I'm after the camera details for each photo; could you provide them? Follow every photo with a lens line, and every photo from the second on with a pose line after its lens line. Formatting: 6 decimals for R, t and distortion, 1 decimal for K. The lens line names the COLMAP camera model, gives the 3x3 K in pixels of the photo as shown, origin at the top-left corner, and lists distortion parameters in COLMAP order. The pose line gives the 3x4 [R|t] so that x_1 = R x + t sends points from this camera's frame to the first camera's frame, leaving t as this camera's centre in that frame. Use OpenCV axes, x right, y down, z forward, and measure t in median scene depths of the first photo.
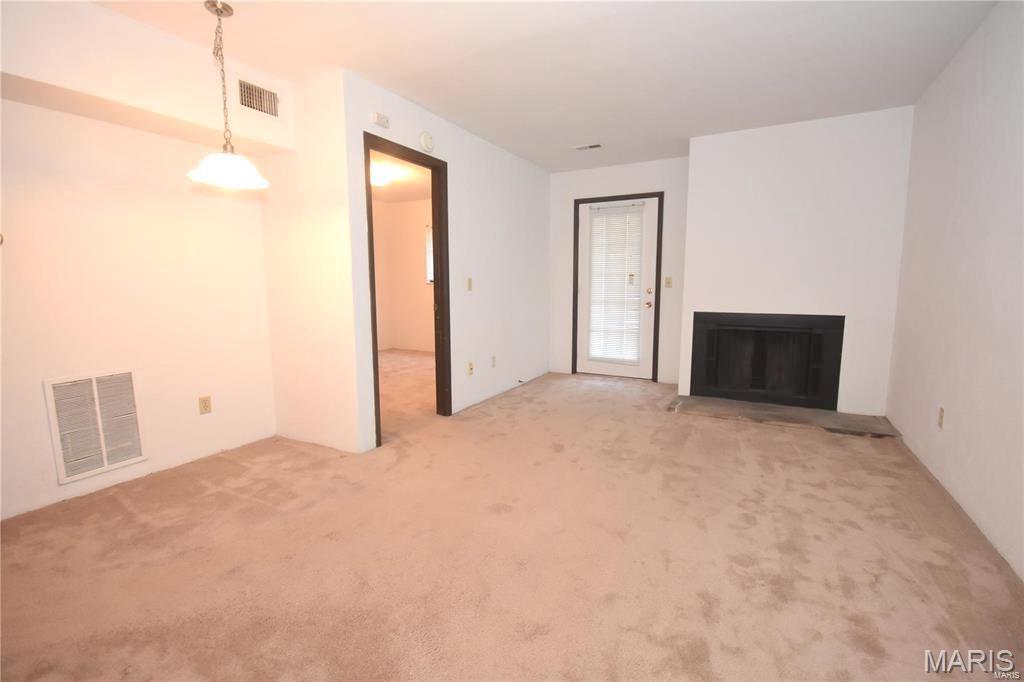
lens RADIAL K [[451.9, 0, 514.2], [0, 451.9, 341.7], [0, 0, 1]] dist [-0.005741, -0.000202]
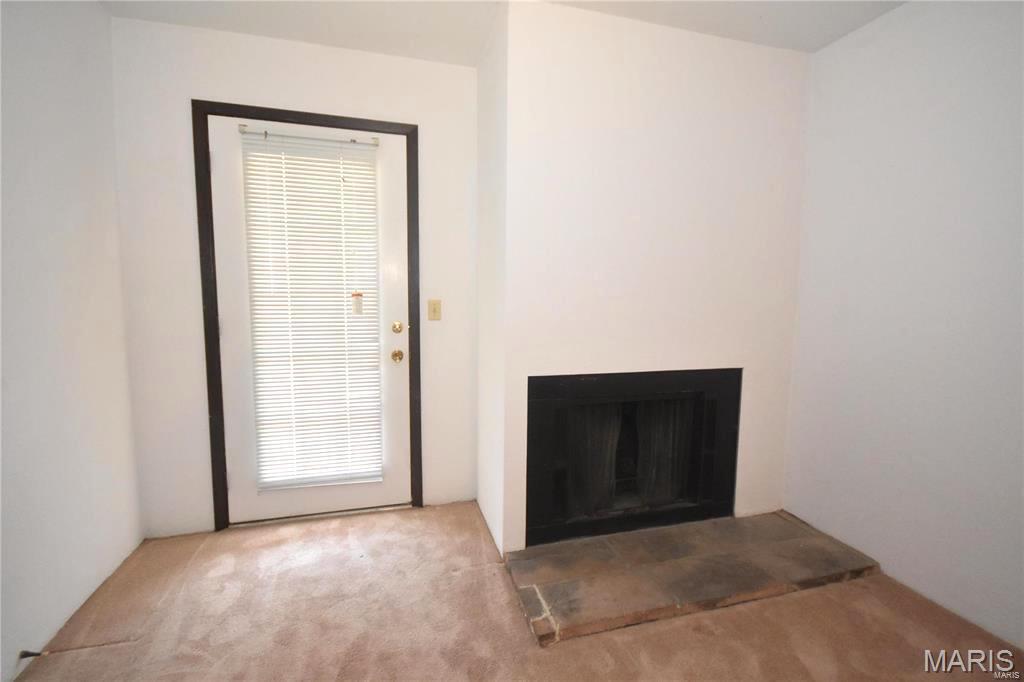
lens RADIAL K [[451.9, 0, 516.1], [0, 451.9, 336.9], [0, 0, 1]] dist [-0.005741, -0.000202]
pose [[0.704636, -0.057996, 0.707195, 0.045363], [0.078012, 0.996944, 0.004028, -0.094149], [-0.705267, 0.052331, 0.707007, 0.564846]]
